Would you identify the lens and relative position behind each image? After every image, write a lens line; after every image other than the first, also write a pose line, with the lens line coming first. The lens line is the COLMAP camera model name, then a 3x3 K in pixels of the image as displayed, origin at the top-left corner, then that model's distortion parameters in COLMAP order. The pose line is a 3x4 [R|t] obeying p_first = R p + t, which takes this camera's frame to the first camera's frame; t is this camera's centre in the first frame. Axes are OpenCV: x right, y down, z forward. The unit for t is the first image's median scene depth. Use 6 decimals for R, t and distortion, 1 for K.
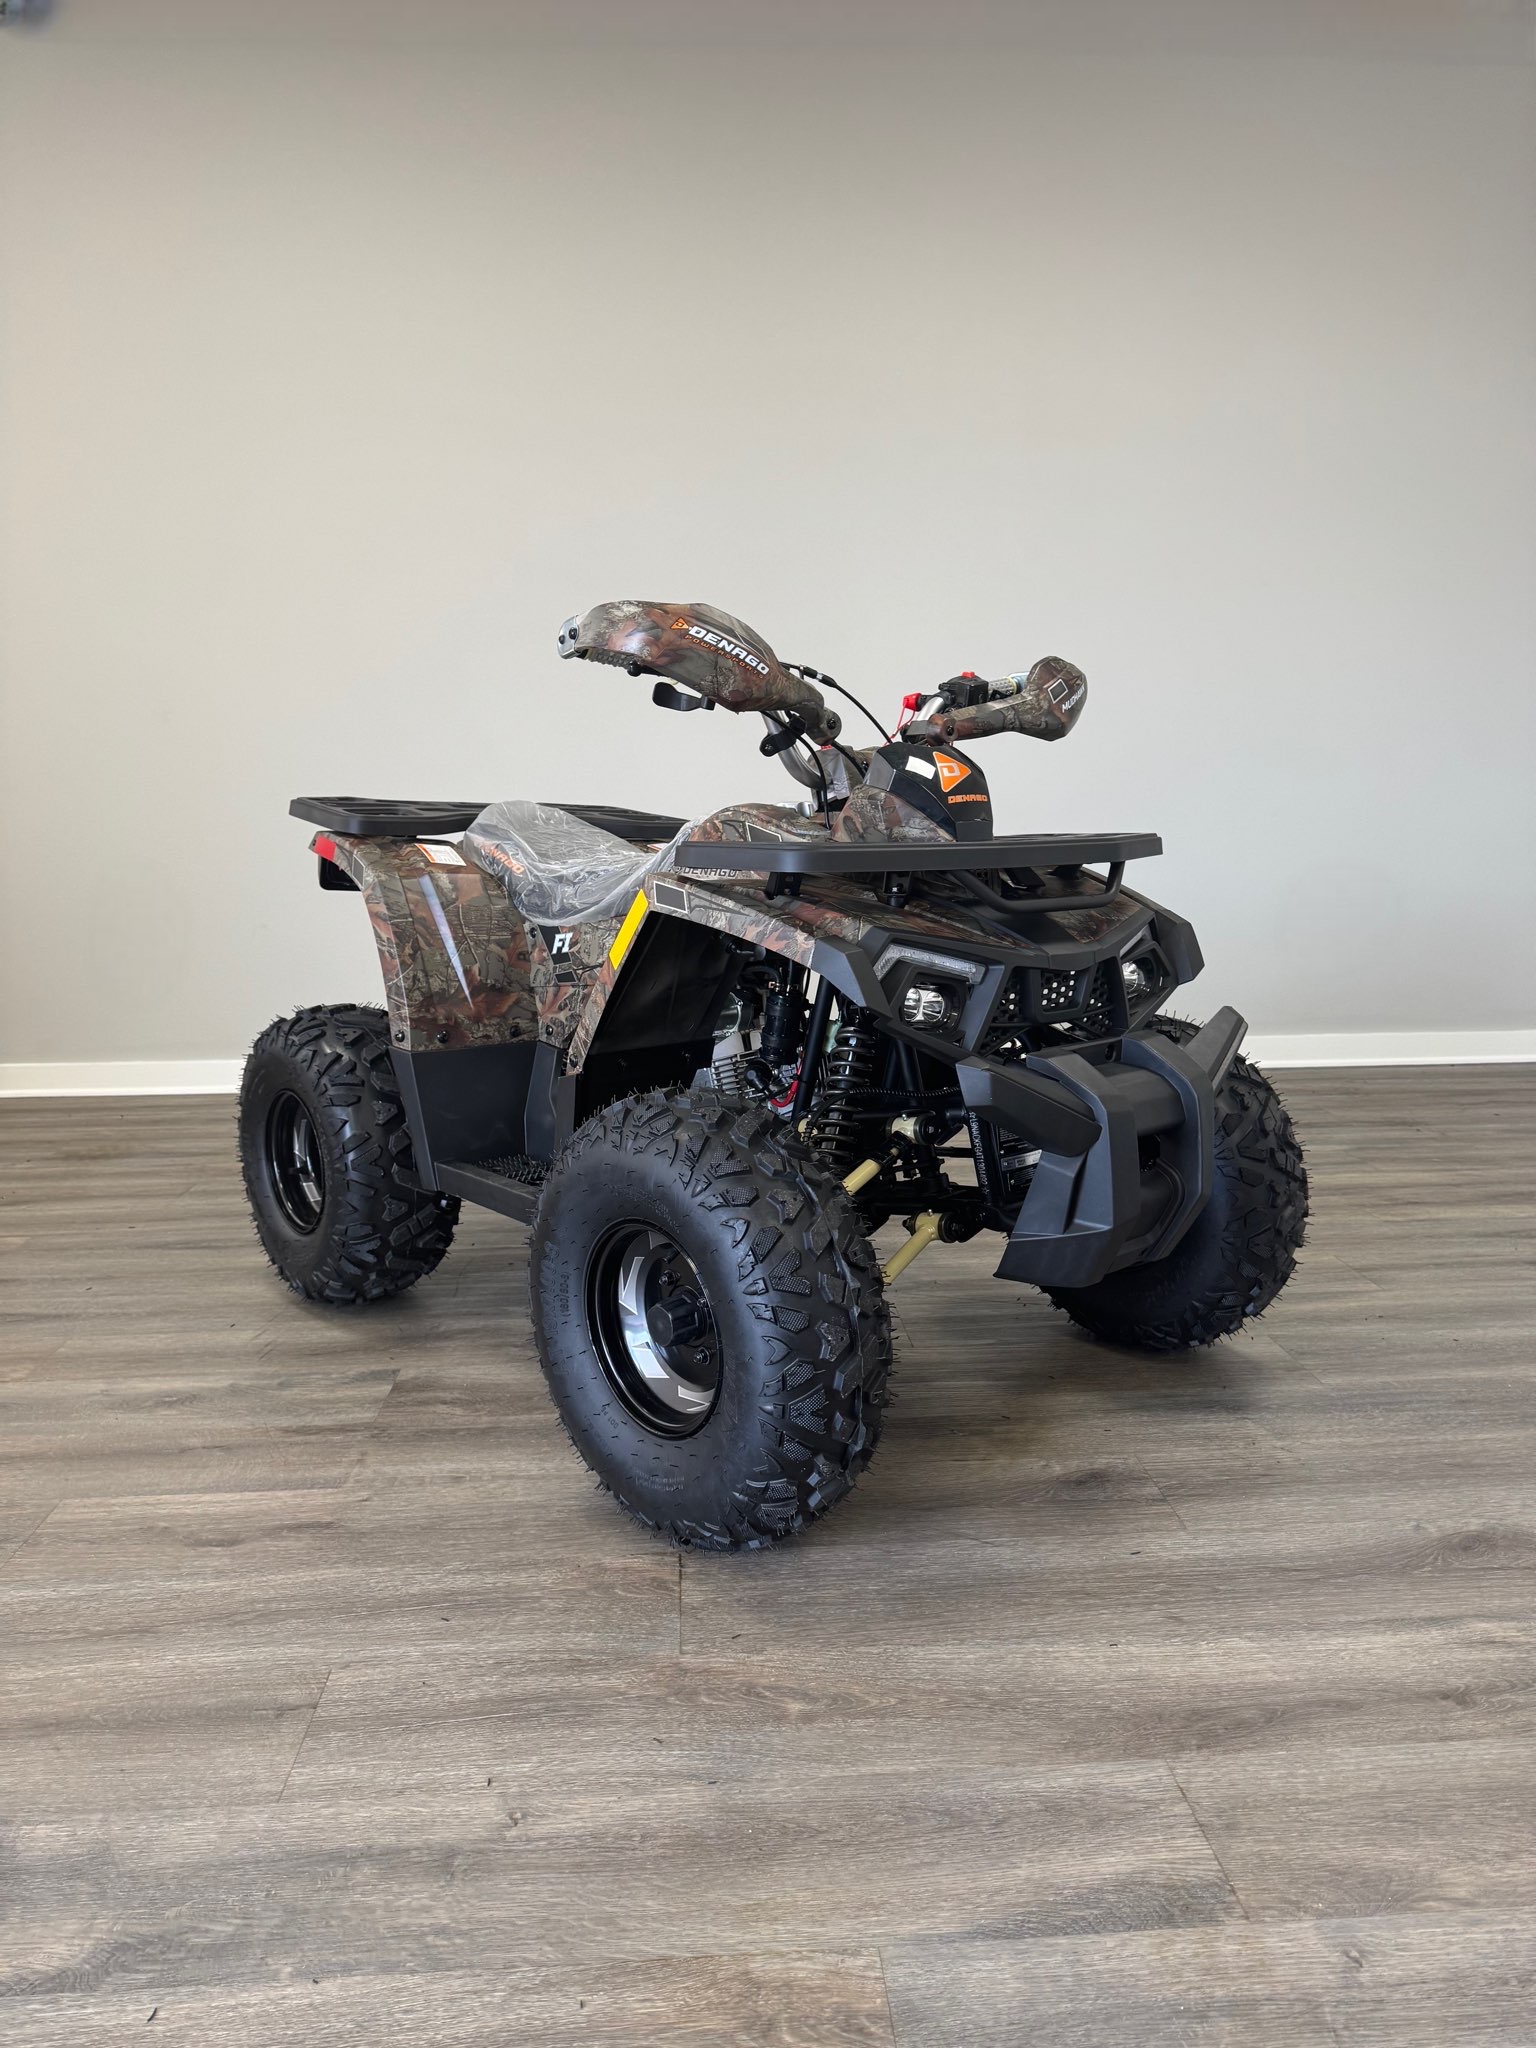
lens RADIAL K [[1441.9, 0, 775.2], [0, 1441.9, 1015.1], [0, 0, 1]] dist [0.002914, -0.009338]
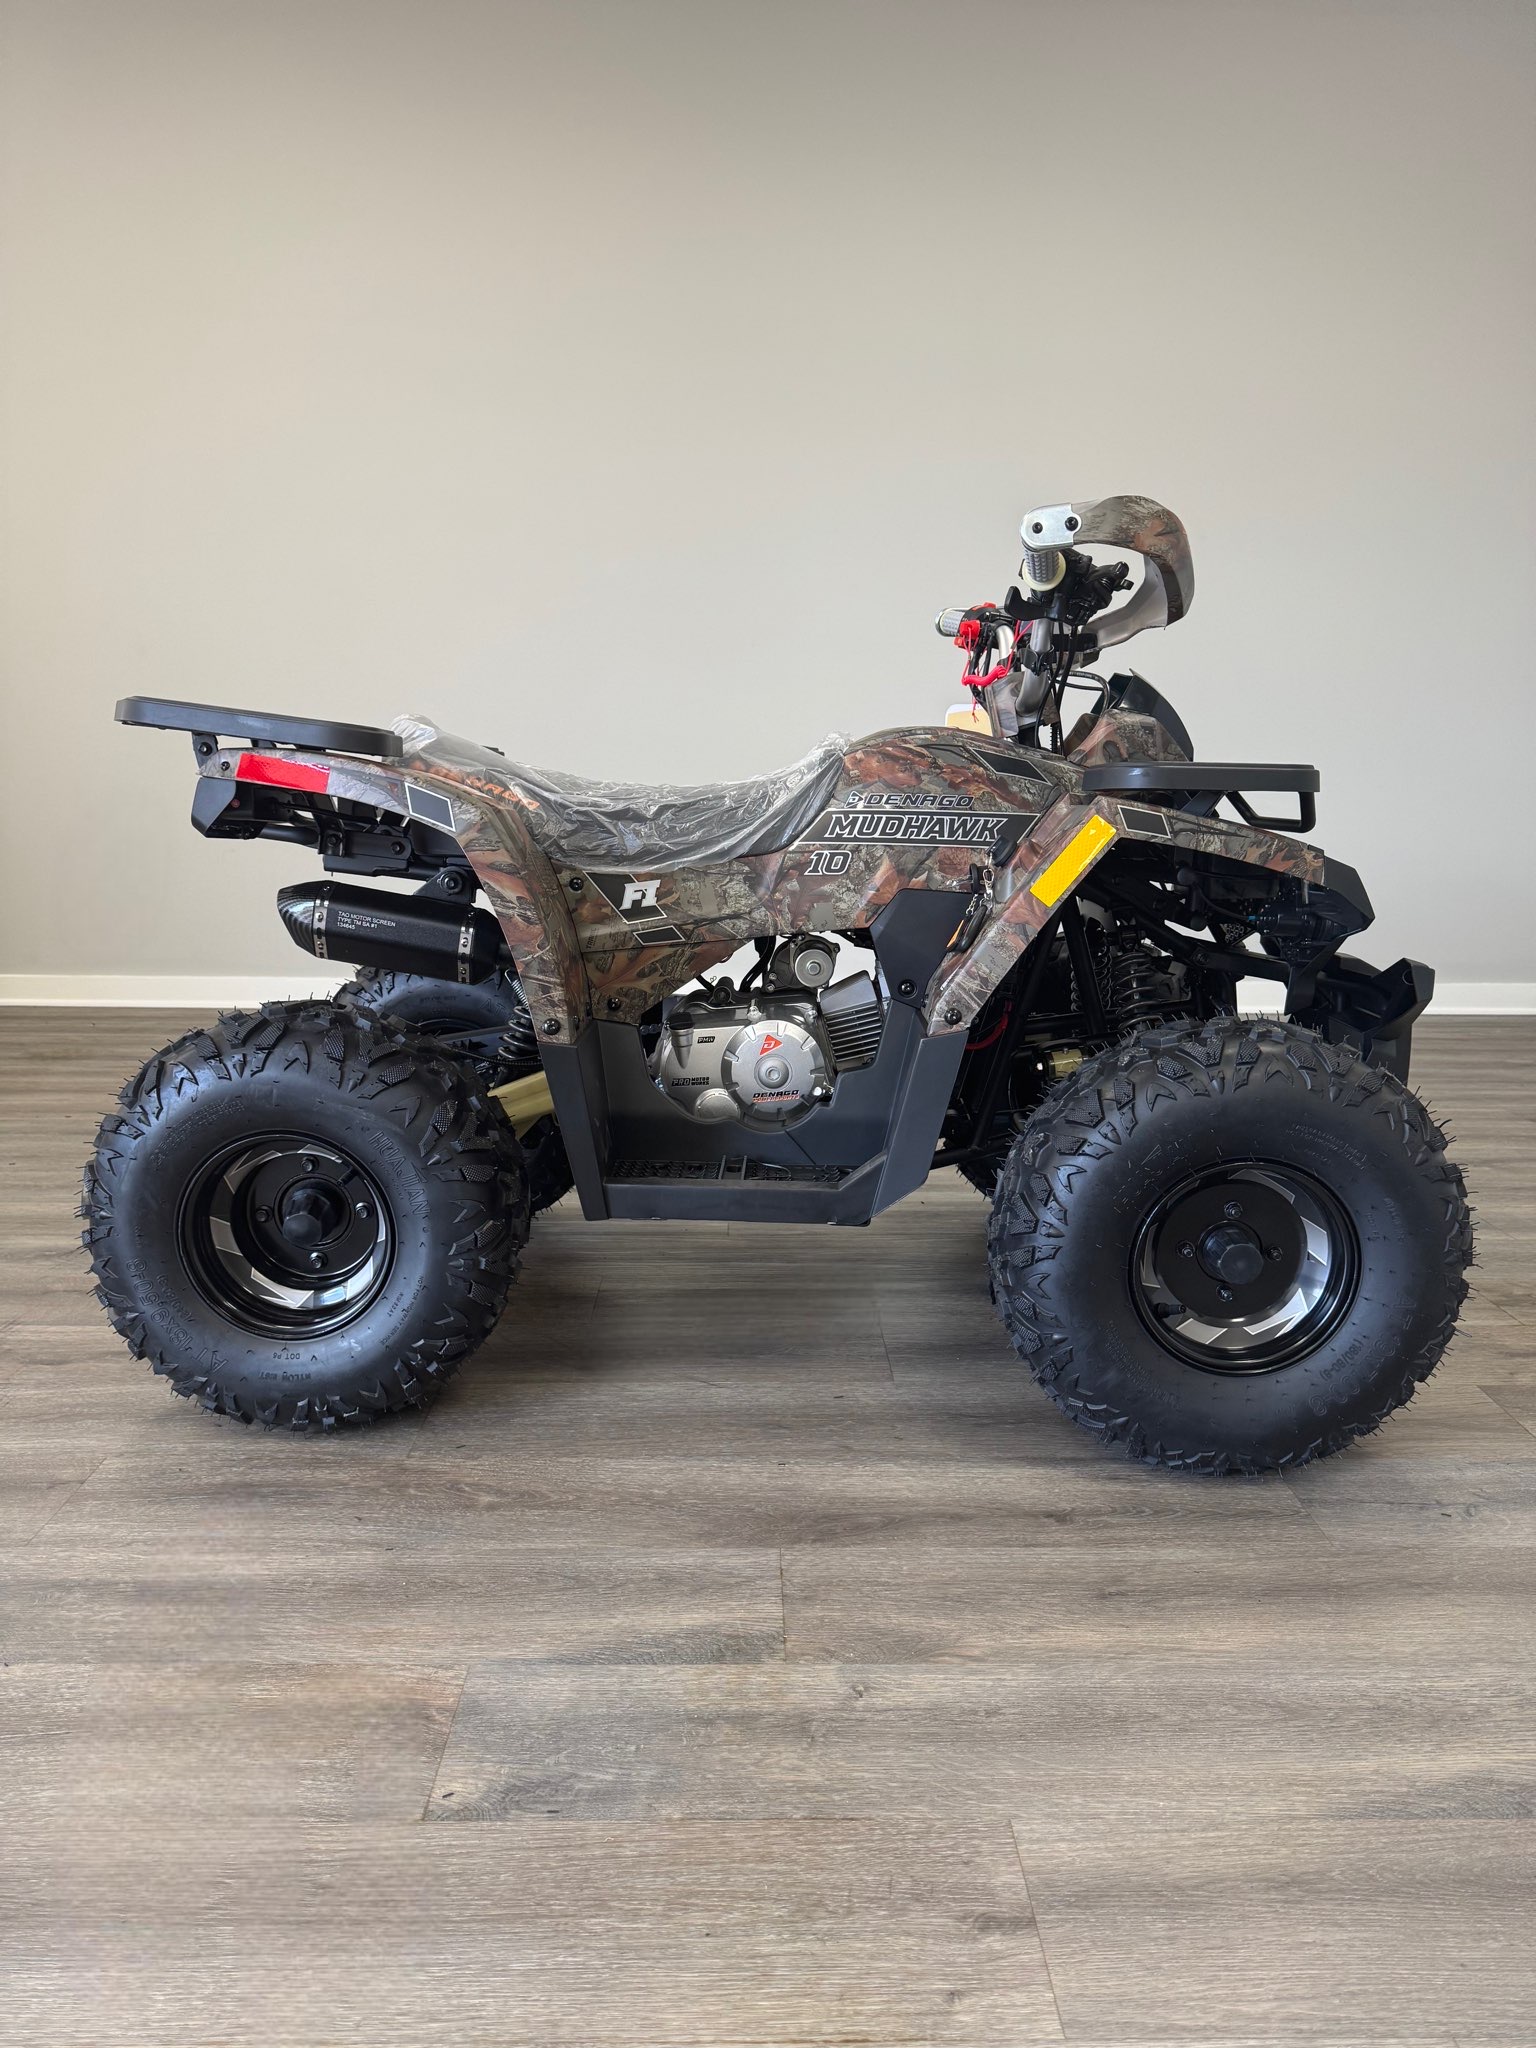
lens RADIAL K [[1441.9, 0, 769.1], [0, 1441.9, 1021.6], [0, 0, 1]] dist [0.002914, -0.009338]
pose [[0.998590, 0.028566, -0.044743, 0.247443], [-0.026954, 0.998980, 0.036216, 0.041227], [0.045732, -0.034959, 0.998342, -0.118441]]
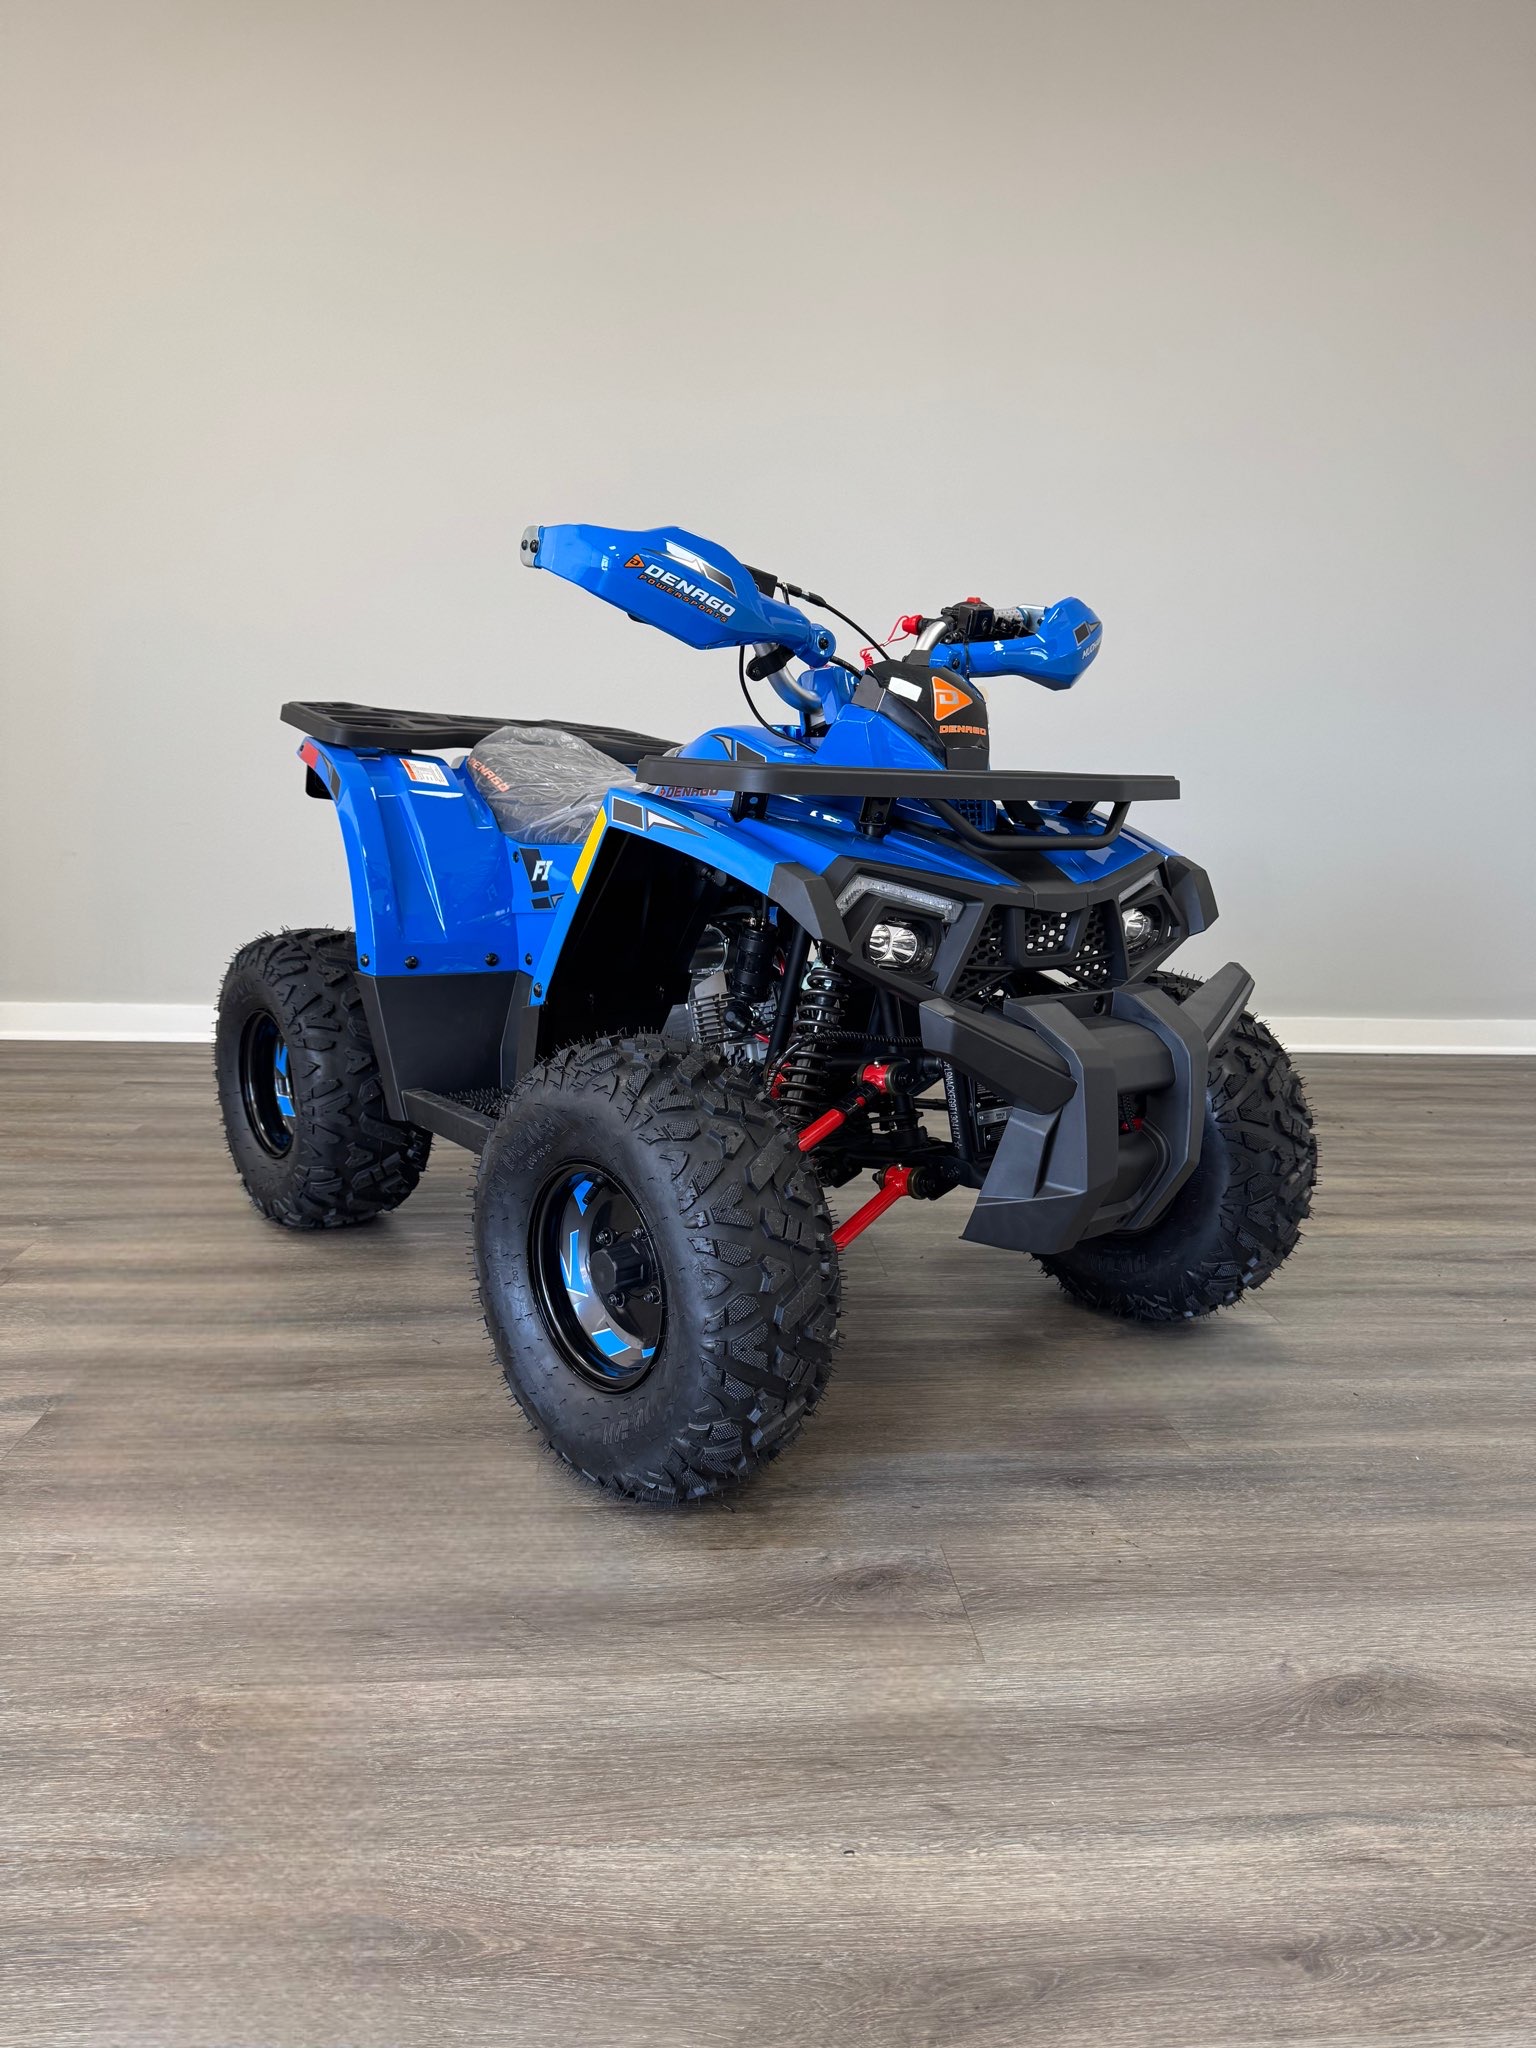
lens RADIAL K [[1441.9, 0, 771.4], [0, 1441.9, 1028.4], [0, 0, 1]] dist [0.002914, -0.009338]
pose [[0.999018, 0.034363, 0.027966, 0.149962], [-0.035343, 0.998750, 0.035353, -0.001988], [-0.026716, -0.036307, 0.998984, 0.270732]]
